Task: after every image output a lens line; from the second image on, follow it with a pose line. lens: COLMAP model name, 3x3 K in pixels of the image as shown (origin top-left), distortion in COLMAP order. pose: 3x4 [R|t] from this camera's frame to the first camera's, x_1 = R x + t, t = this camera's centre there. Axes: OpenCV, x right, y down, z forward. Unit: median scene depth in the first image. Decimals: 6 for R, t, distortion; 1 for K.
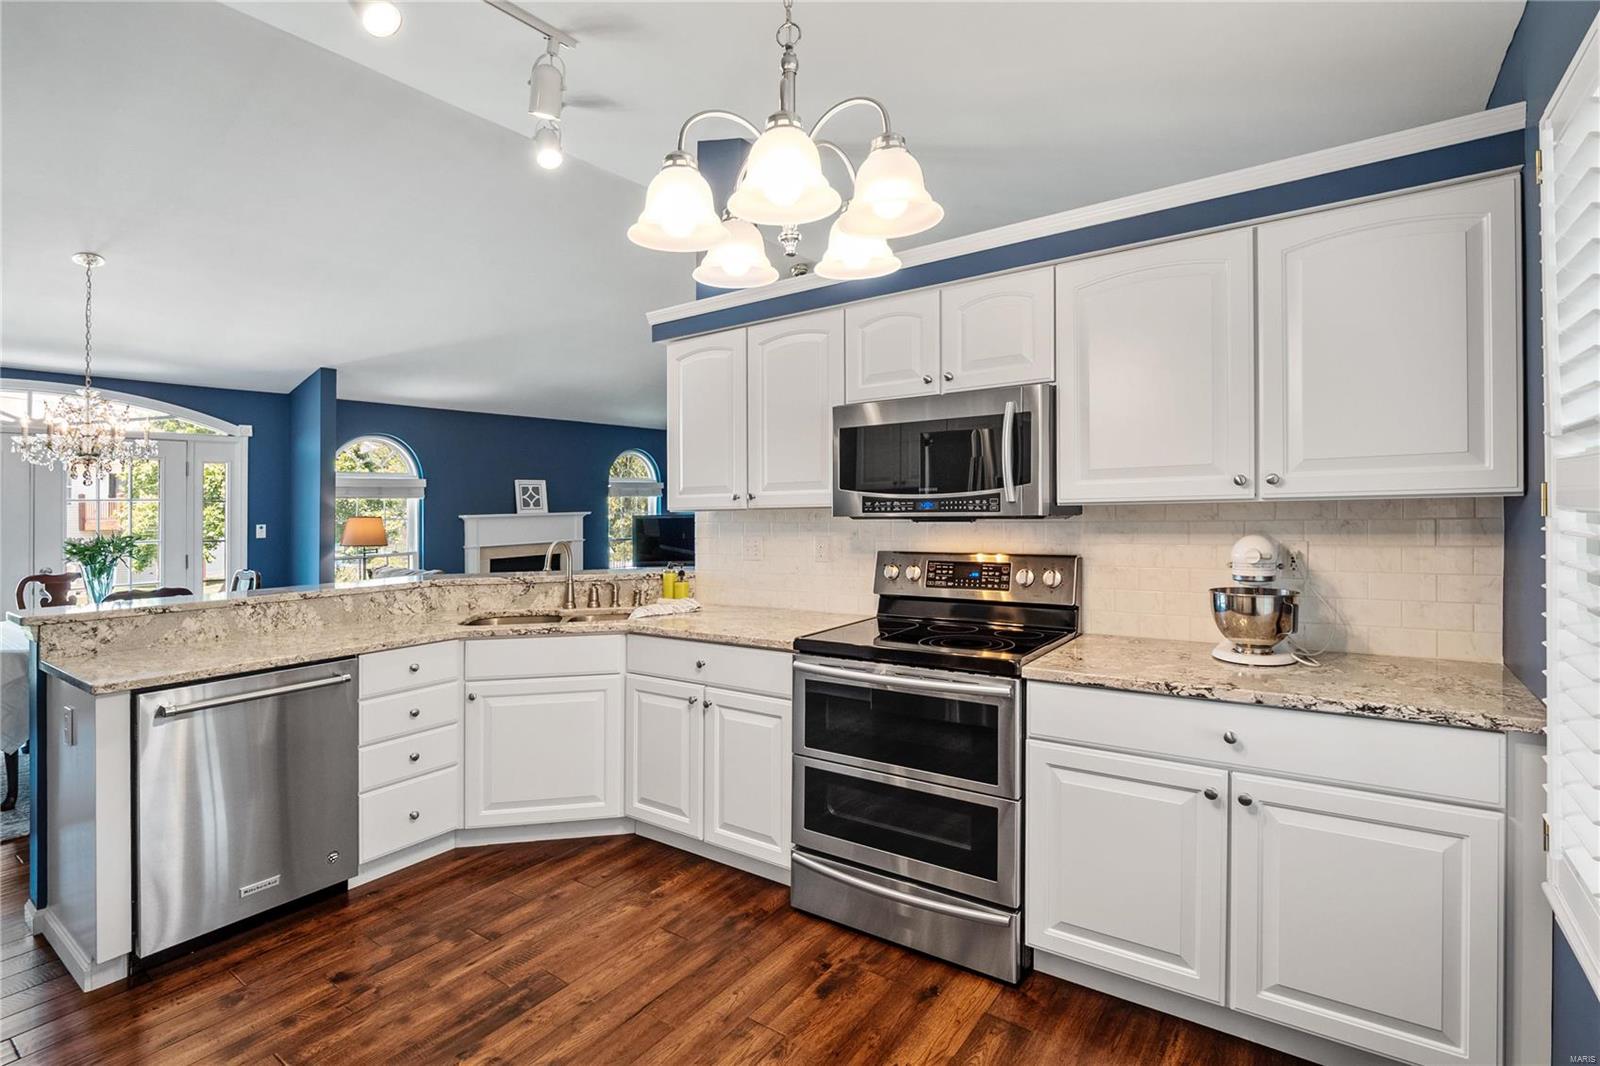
lens RADIAL K [[749.2, 0, 773.2], [0, 749.2, 538.7], [0, 0, 1]] dist [-0.013555, -0.000260]
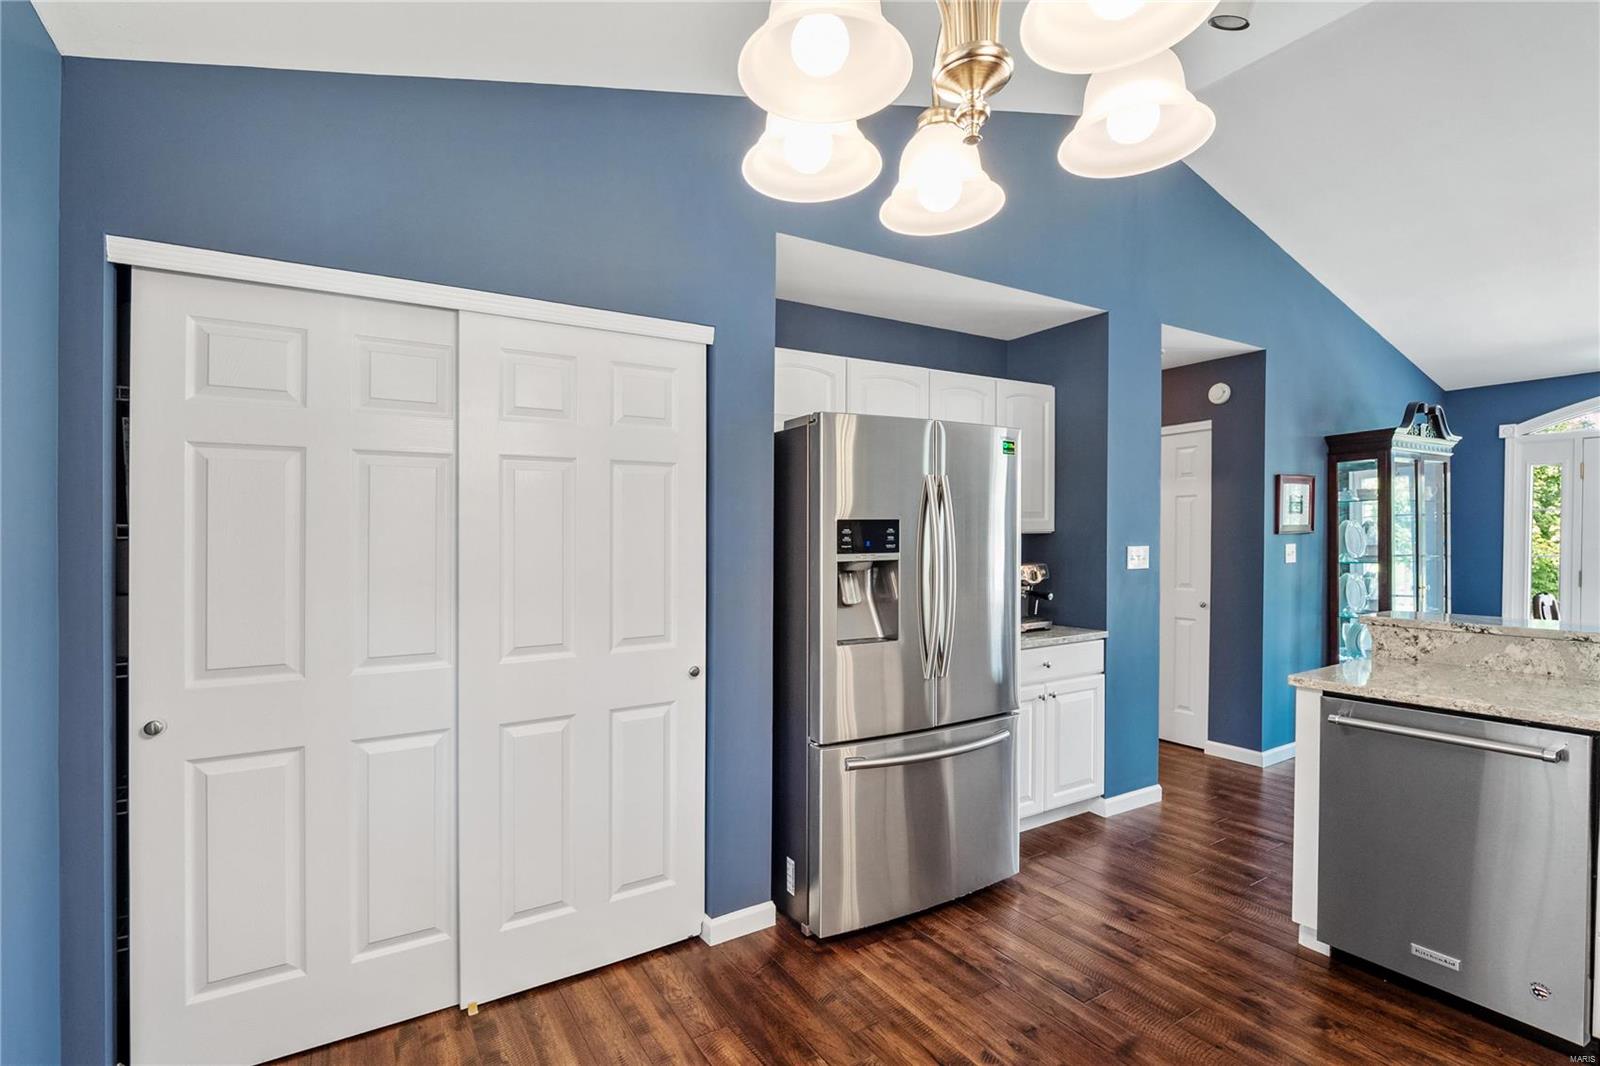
lens RADIAL K [[749.2, 0, 808.2], [0, 749.2, 538.5], [0, 0, 1]] dist [-0.013555, -0.000260]
pose [[-0.341749, 0.025806, -0.939437, 0.133302], [-0.022448, 0.999114, 0.035611, -0.012831], [0.939523, 0.033258, -0.340867, 0.218736]]
